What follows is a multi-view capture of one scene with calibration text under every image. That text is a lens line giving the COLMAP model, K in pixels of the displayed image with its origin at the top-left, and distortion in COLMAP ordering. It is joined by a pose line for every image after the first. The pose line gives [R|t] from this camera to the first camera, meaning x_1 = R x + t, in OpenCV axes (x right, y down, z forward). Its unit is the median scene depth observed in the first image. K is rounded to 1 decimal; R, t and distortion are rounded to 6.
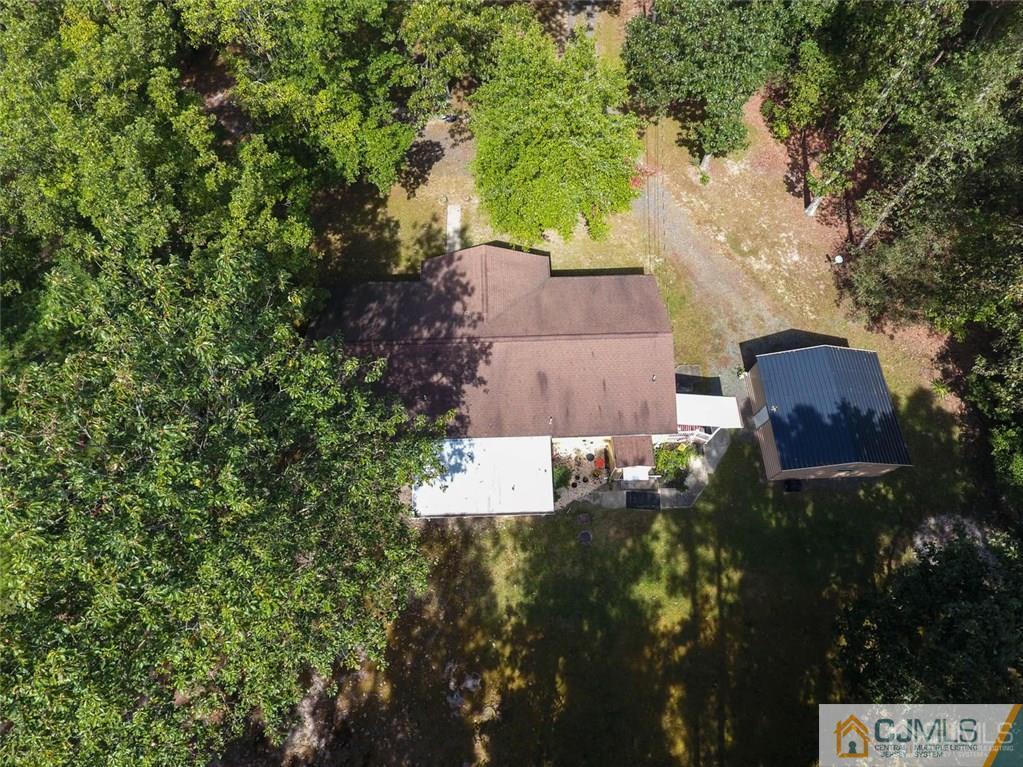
lens RADIAL K [[597.2, 0, 511.5], [0, 597.2, 383.5], [0, 0, 1]] dist [-0.045283, 0.045093]
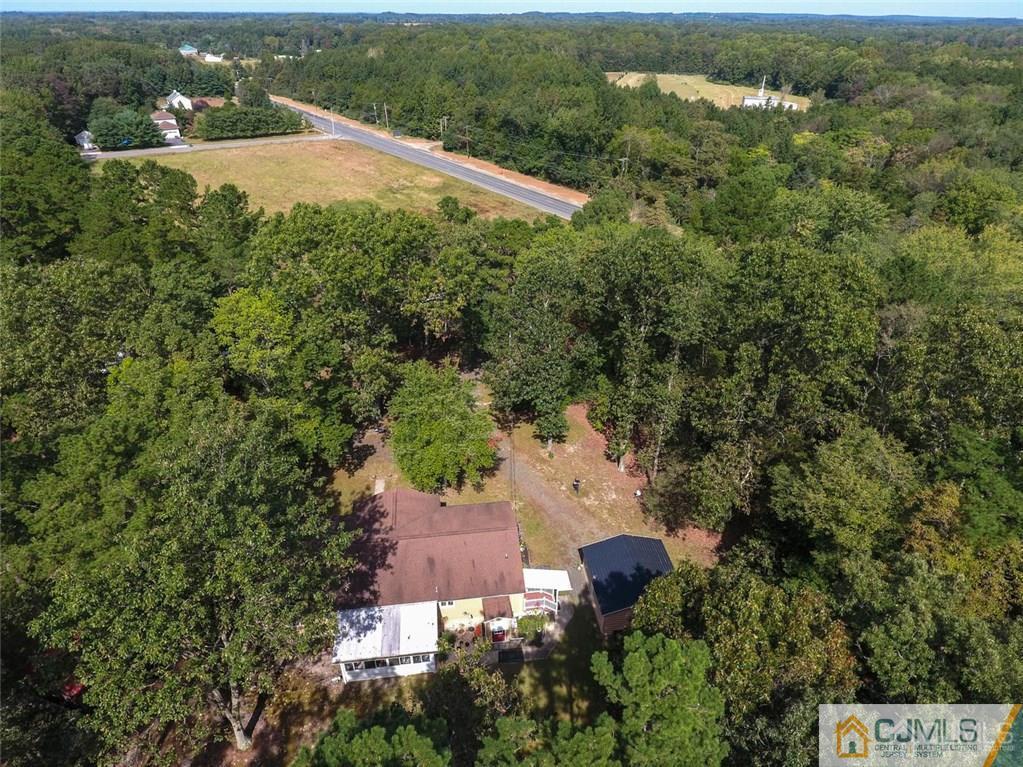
lens RADIAL K [[597.2, 0, 511.5], [0, 597.2, 383.5], [0, 0, 1]] dist [-0.045283, 0.045093]
pose [[0.995274, -0.034092, 0.090921, 0.124228], [0.079415, 0.824591, -0.560127, 0.445586], [-0.055877, 0.564701, 0.823402, -0.441824]]
